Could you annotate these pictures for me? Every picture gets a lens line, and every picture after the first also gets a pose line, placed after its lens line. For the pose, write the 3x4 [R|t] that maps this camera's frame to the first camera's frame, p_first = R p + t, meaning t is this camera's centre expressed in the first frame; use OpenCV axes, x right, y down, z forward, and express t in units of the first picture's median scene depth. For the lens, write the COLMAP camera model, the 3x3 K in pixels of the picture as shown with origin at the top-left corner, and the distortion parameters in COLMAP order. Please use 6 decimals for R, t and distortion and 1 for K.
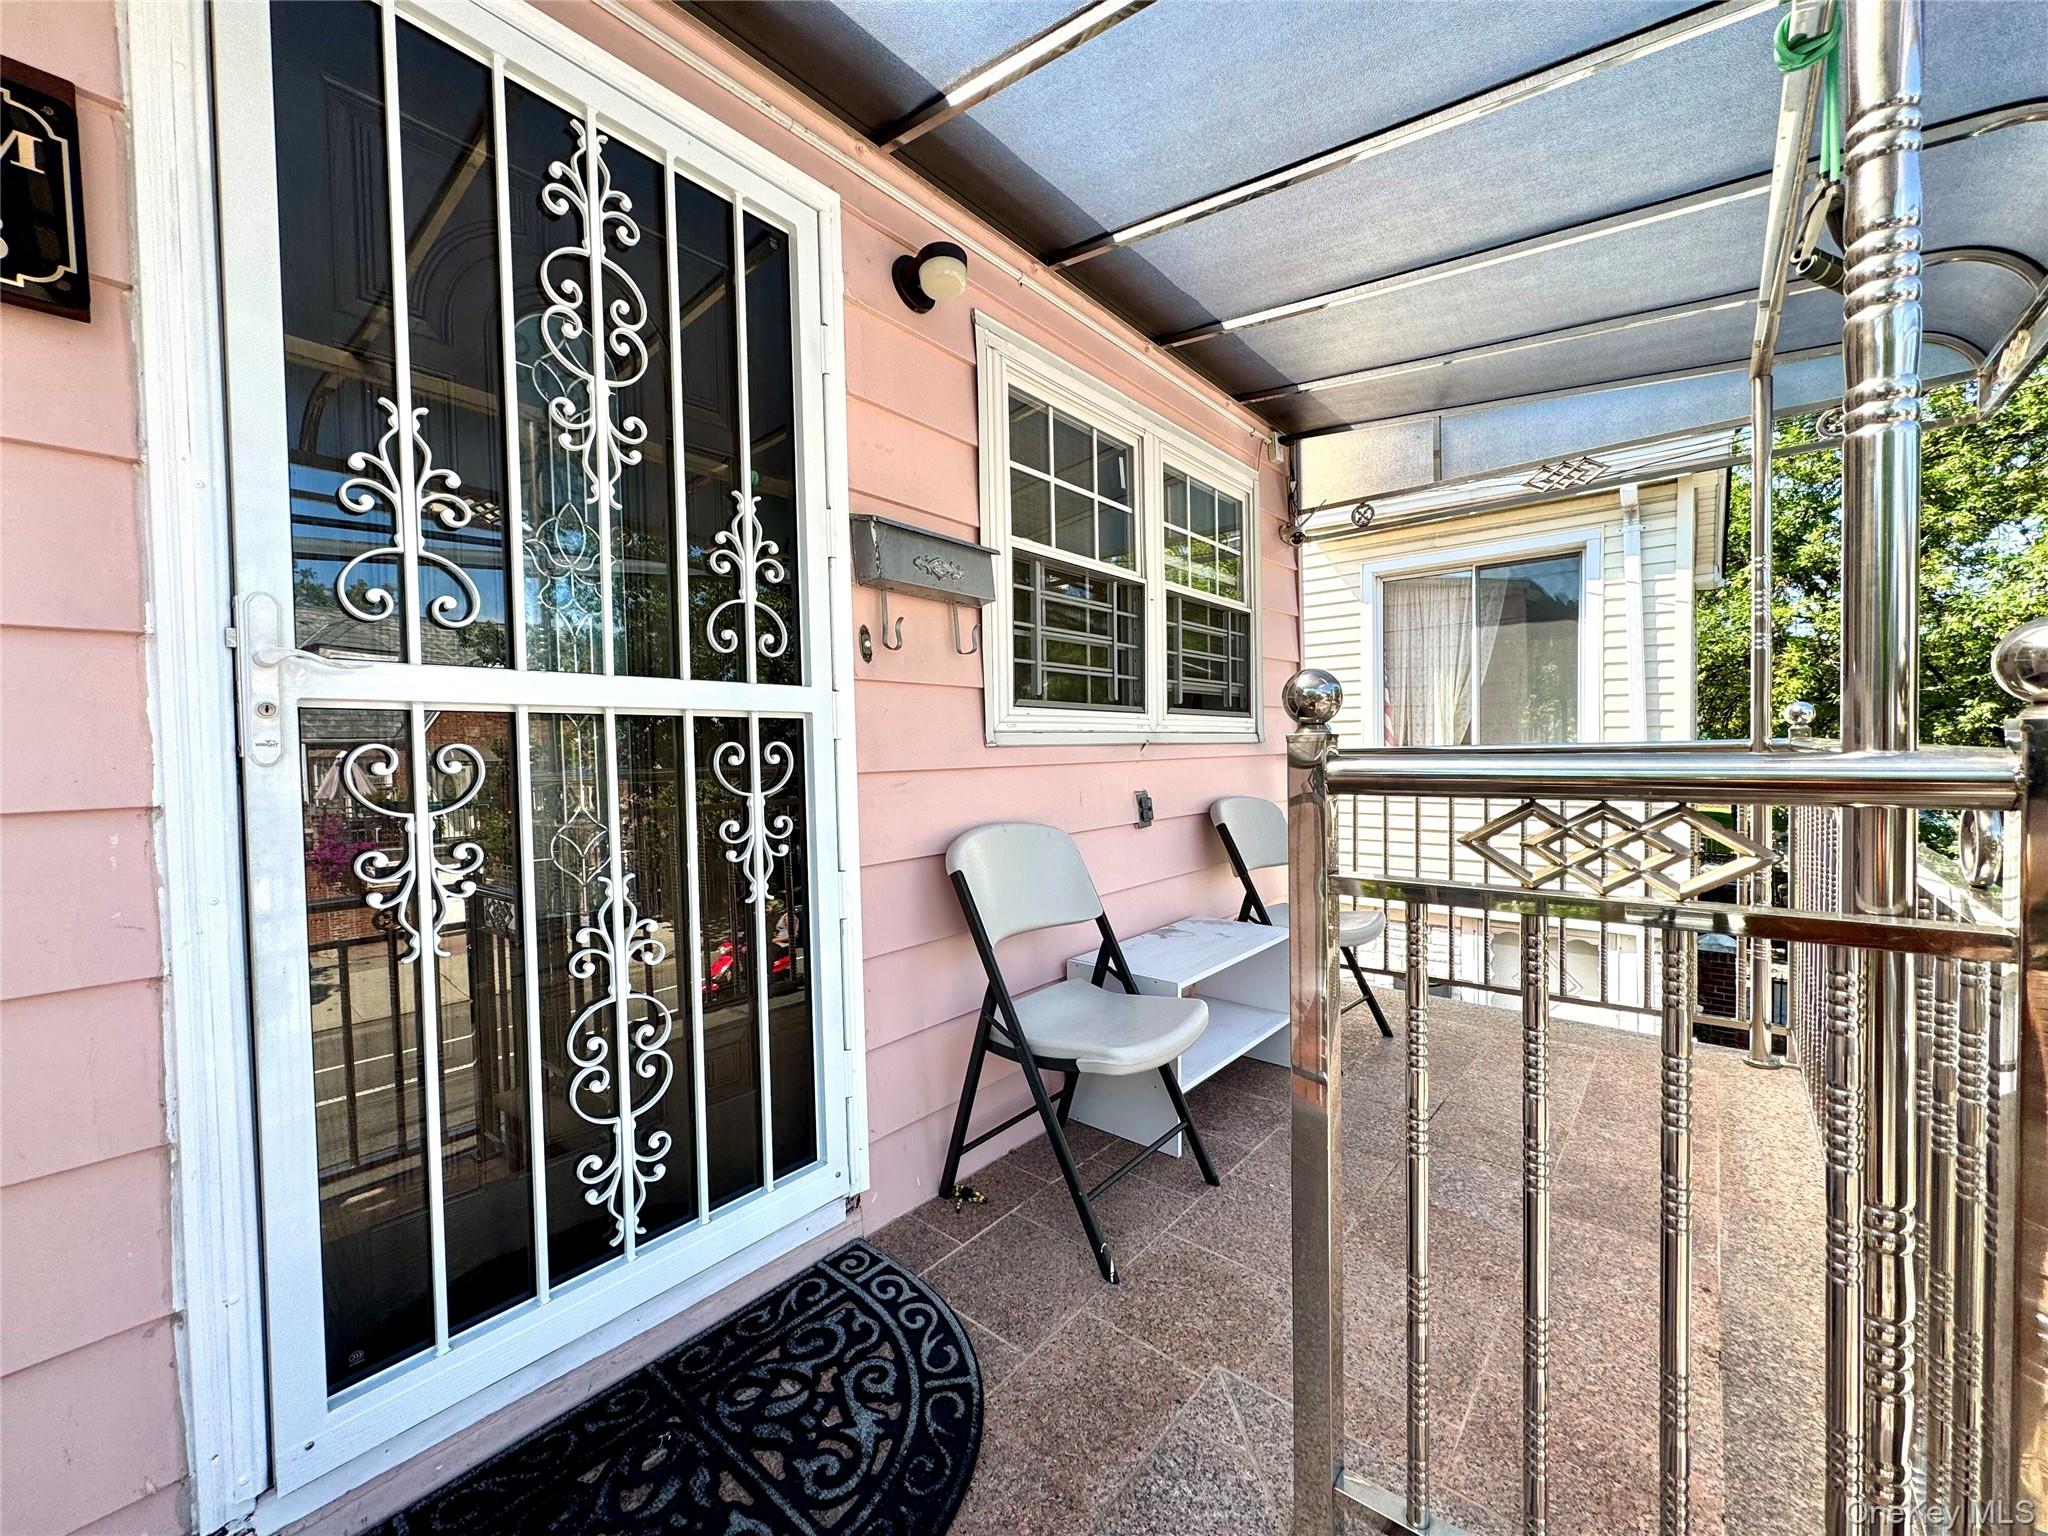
lens RADIAL K [[799.8, 0, 1024.0], [0, 799.8, 768.0], [0, 0, 1]] dist [-0.000829, -0.000081]
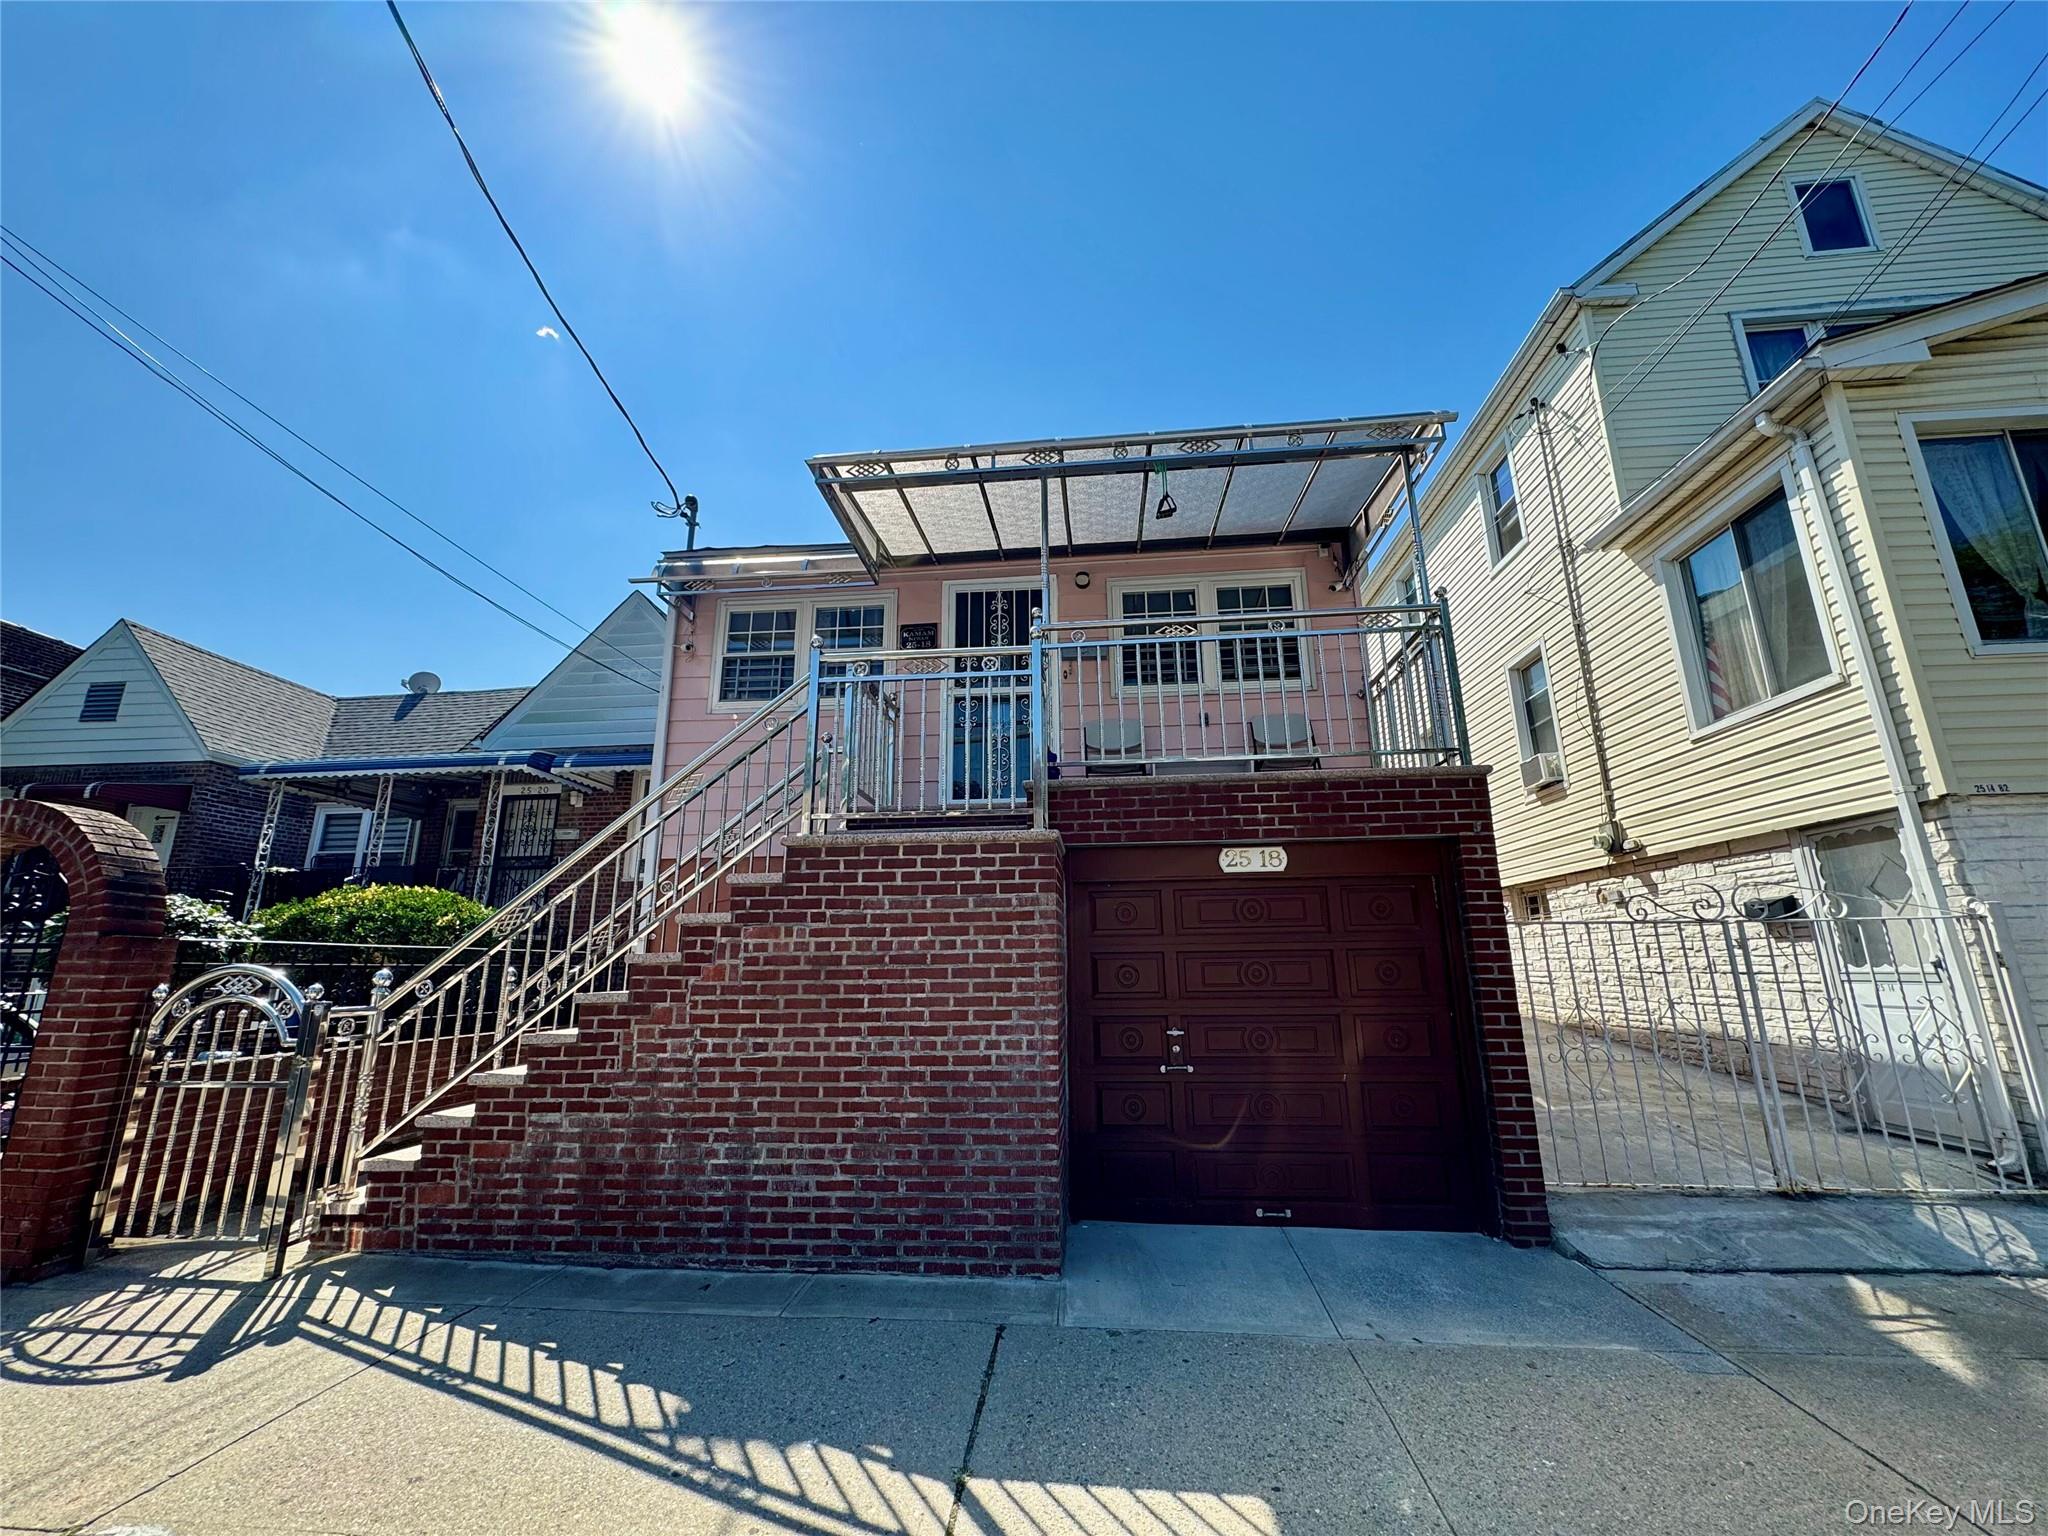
lens RADIAL K [[799.8, 0, 1024.0], [0, 799.8, 768.0], [0, 0, 1]] dist [-0.000829, -0.000081]
pose [[0.571942, -0.179342, -0.800449, 2.049127], [-0.023234, 0.971874, -0.234351, 0.903910], [0.819965, 0.152633, 0.551688, -0.927854]]
